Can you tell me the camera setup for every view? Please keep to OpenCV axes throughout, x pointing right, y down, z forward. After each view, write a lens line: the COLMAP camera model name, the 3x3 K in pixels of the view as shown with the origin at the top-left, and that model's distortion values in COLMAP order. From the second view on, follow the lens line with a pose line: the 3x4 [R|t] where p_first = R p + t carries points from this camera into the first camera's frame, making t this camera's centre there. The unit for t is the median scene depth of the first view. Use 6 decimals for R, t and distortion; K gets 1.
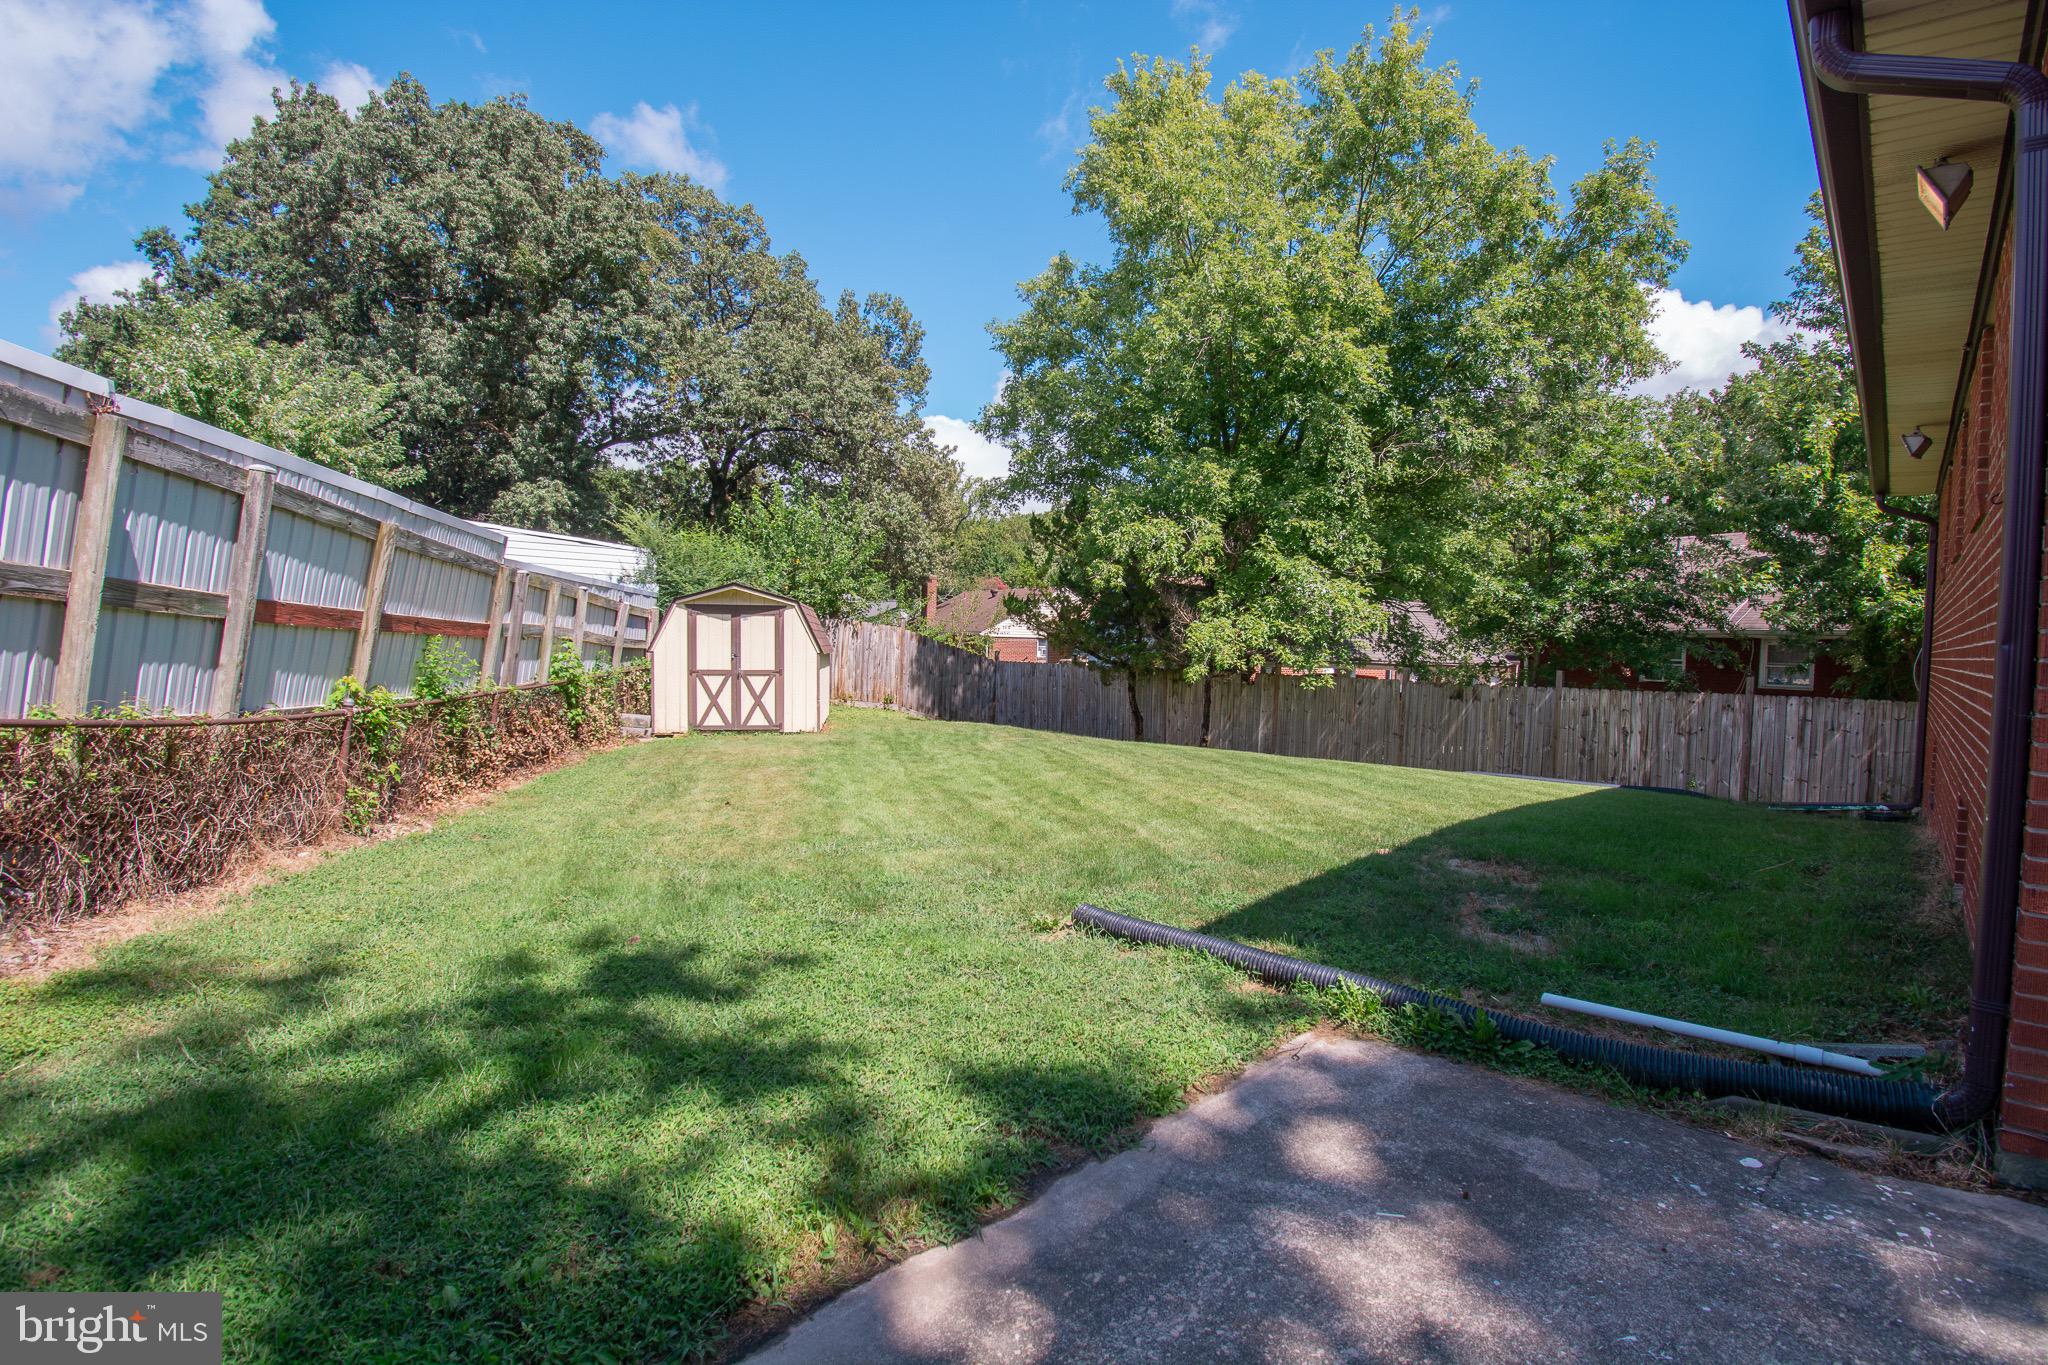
lens RADIAL K [[965.0, 0, 1041.8], [0, 965.0, 679.0], [0, 0, 1]] dist [0.034410, -0.035266]
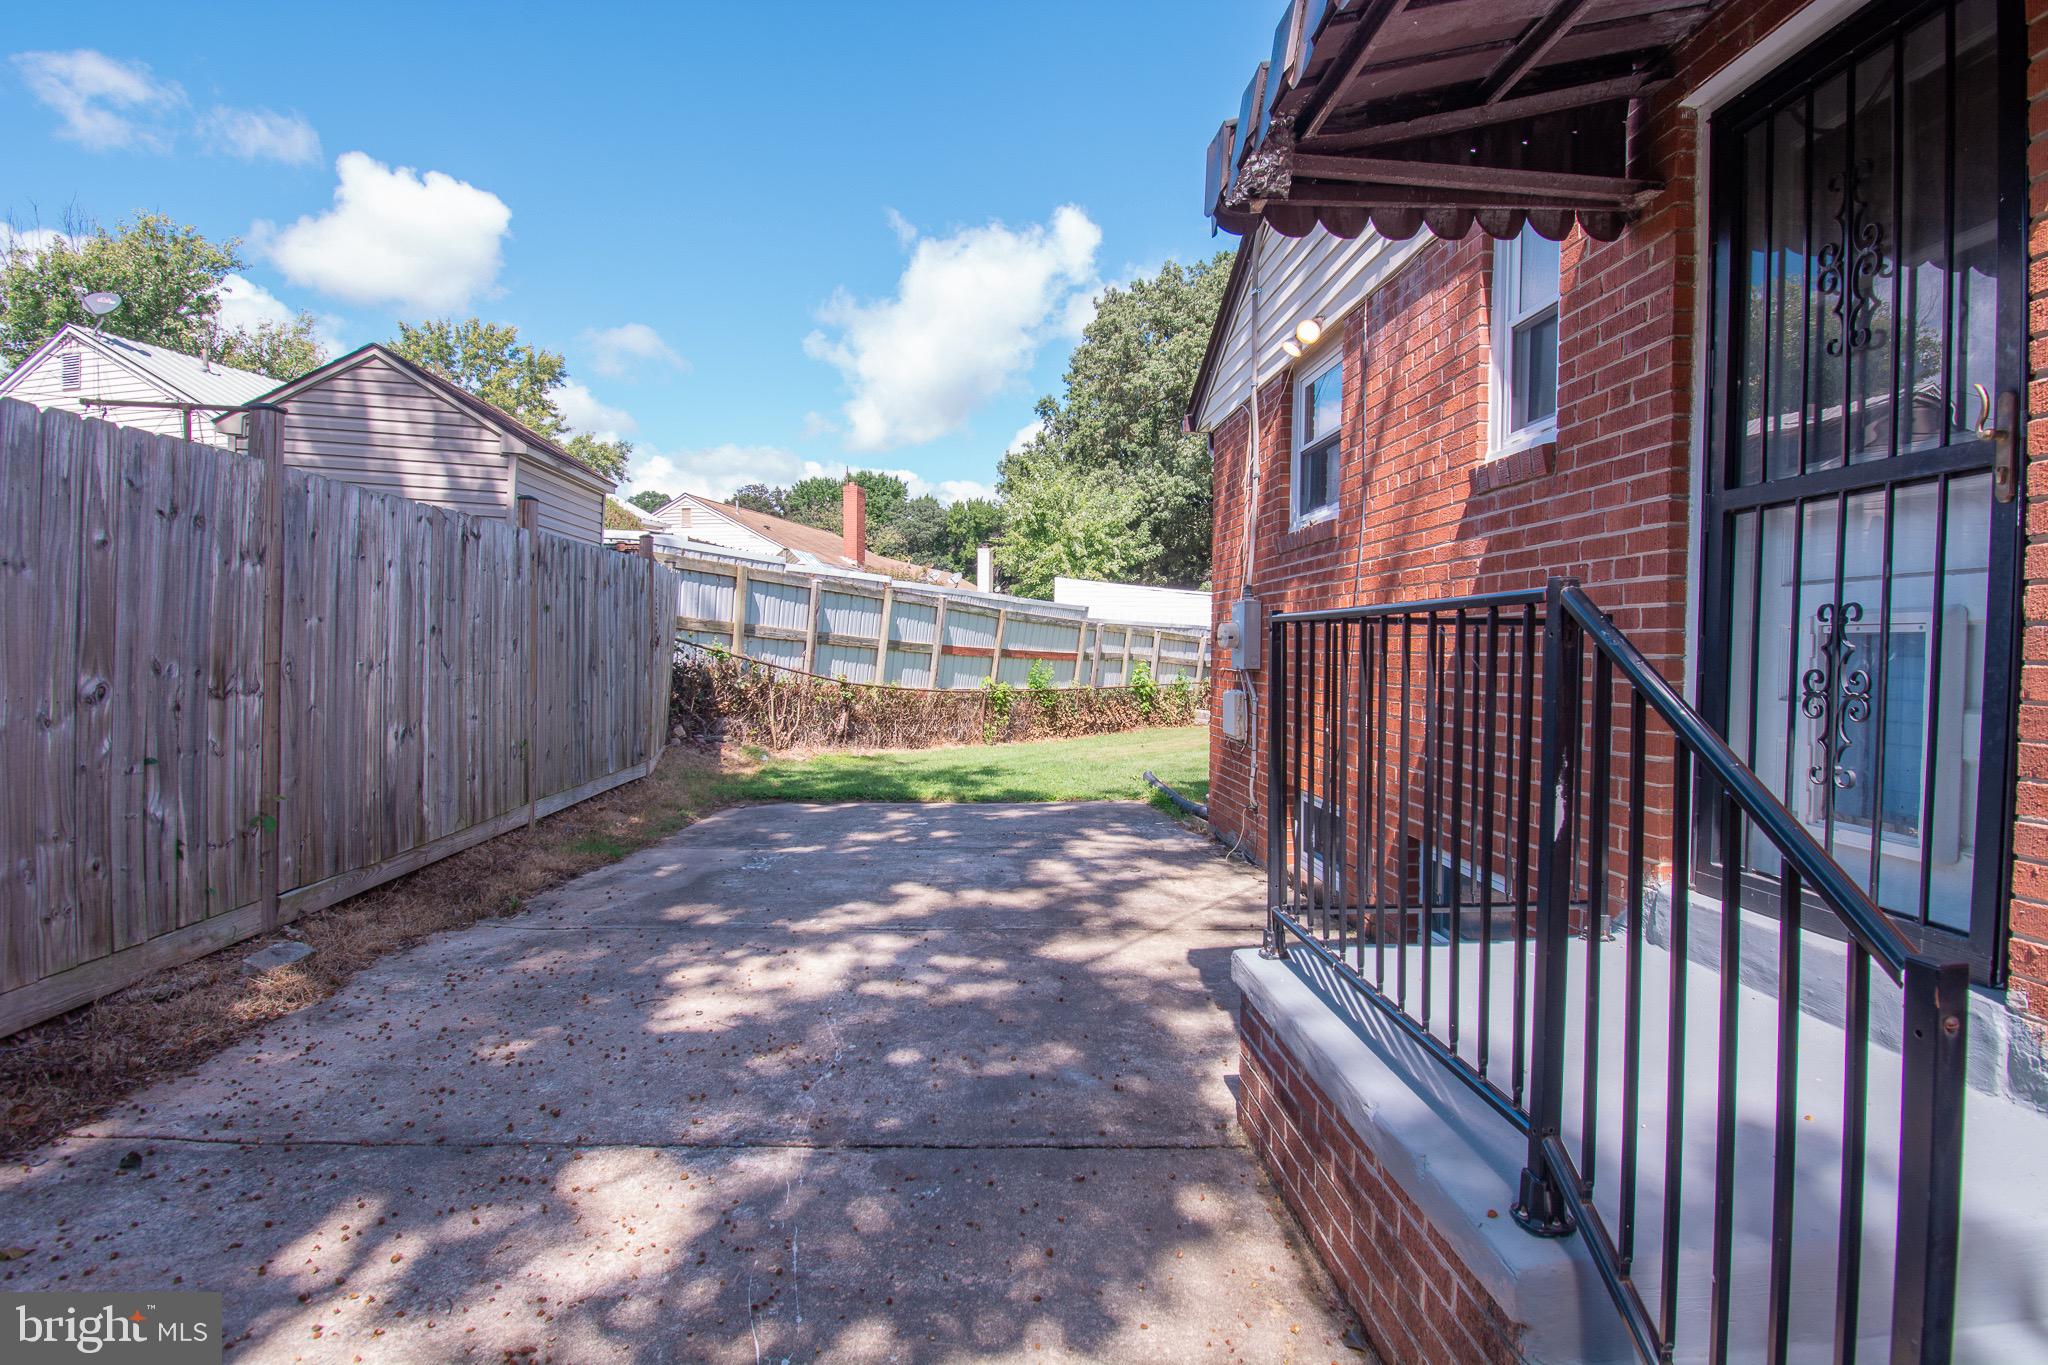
lens RADIAL K [[965.0, 0, 1041.8], [0, 965.0, 679.0], [0, 0, 1]] dist [0.034410, -0.035266]
pose [[0.713333, 0.002320, -0.700821, 0.448334], [-0.020925, 0.999619, -0.017990, 0.018957], [0.700513, 0.027497, 0.713110, -0.250726]]
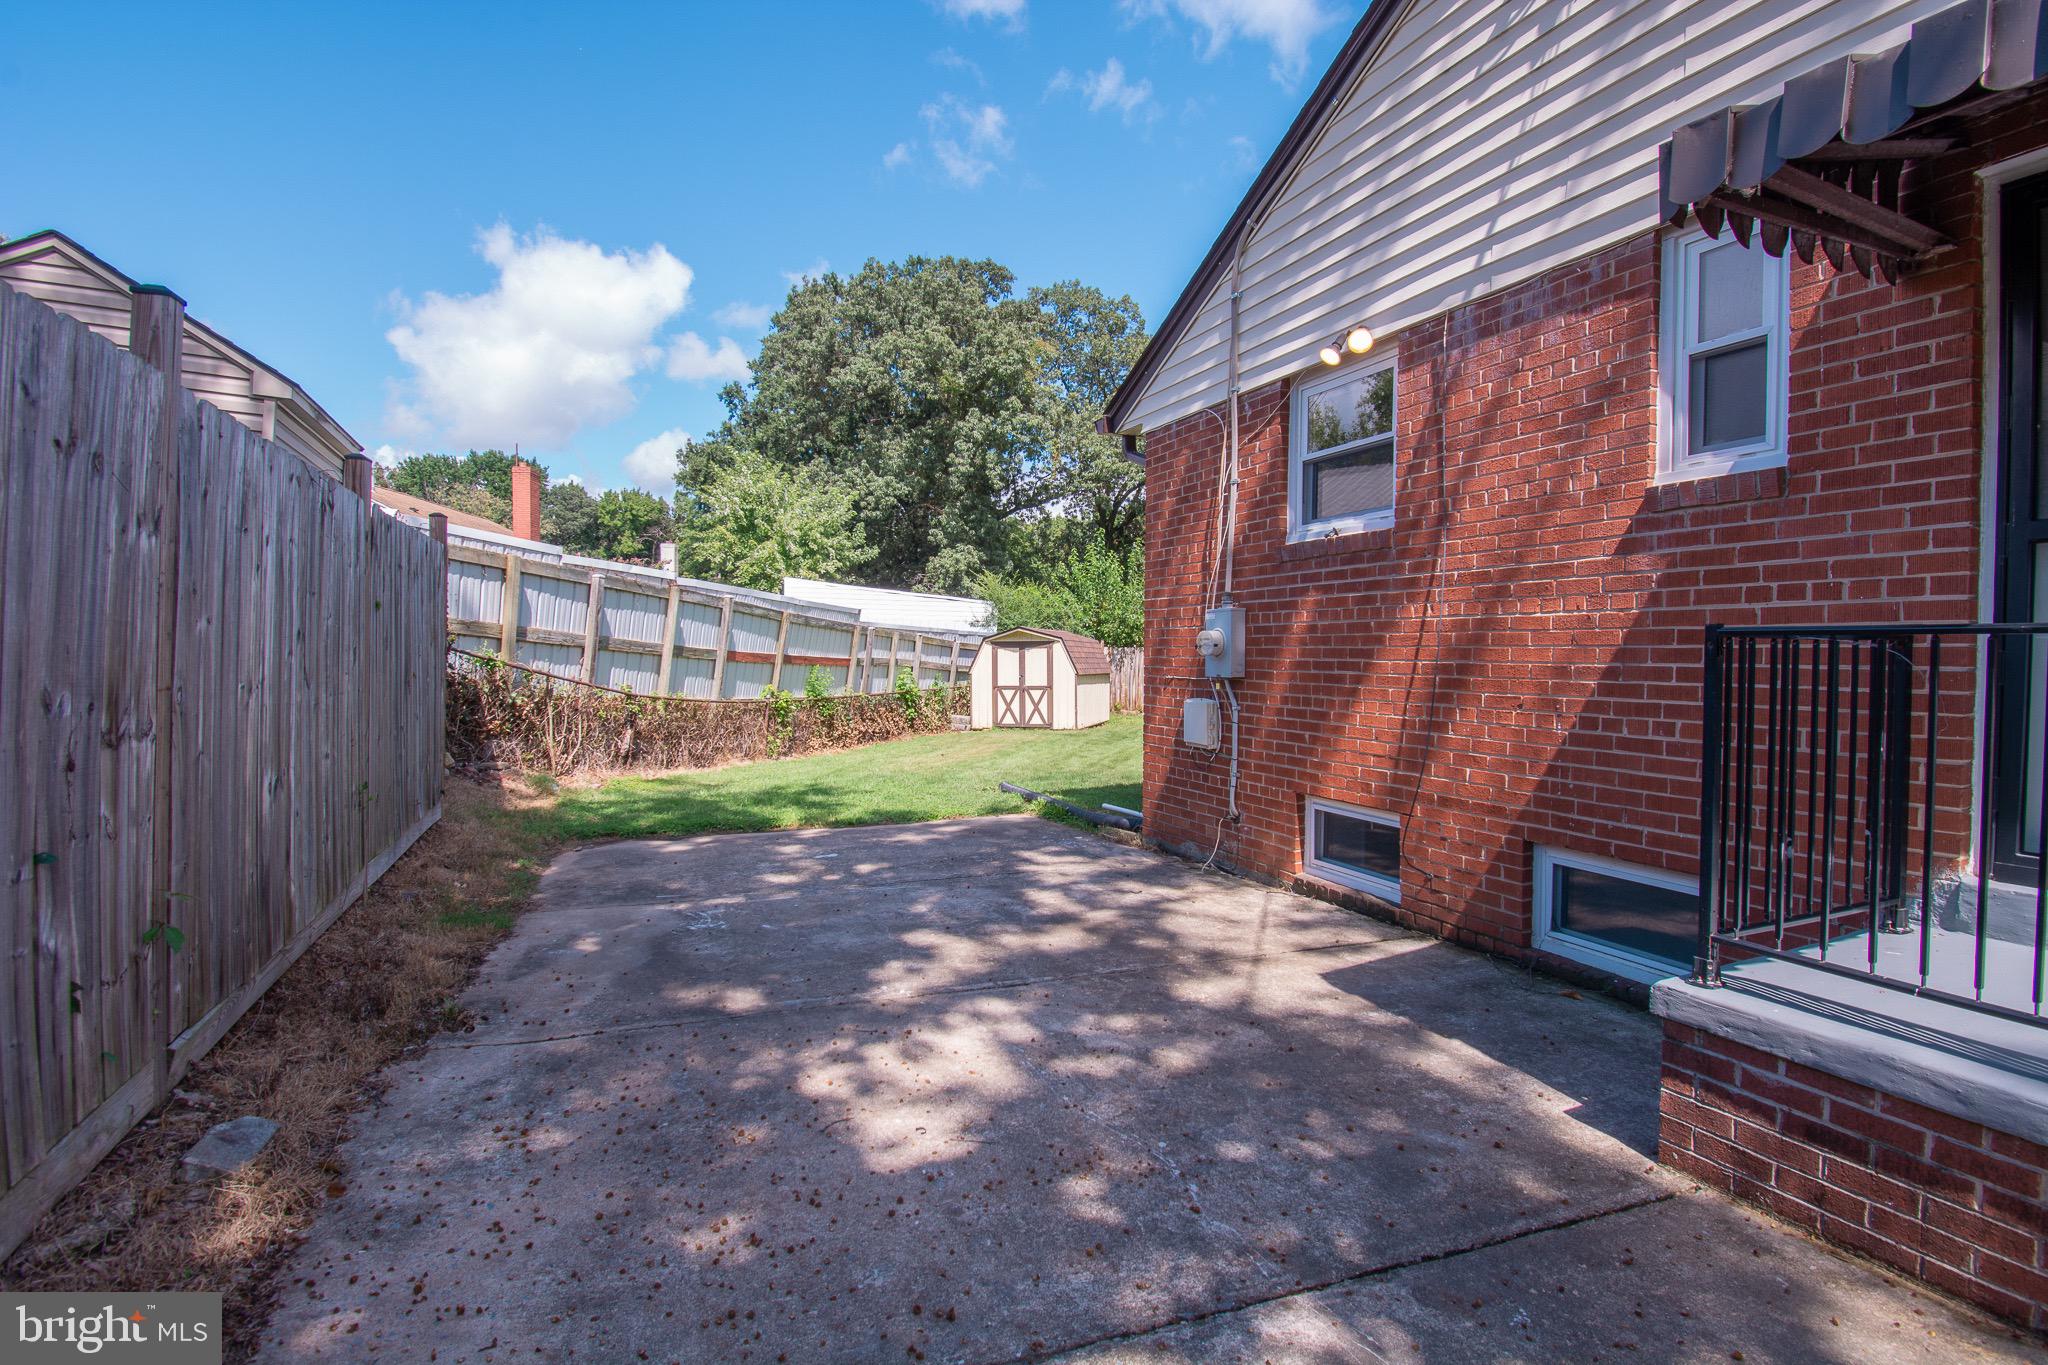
lens RADIAL K [[965.0, 0, 1041.8], [0, 965.0, 679.0], [0, 0, 1]] dist [0.034410, -0.035266]
pose [[0.904722, -0.009058, -0.425906, 0.326230], [-0.001746, 0.999687, -0.024970, 0.016557], [0.425999, 0.023334, 0.904423, -0.296460]]
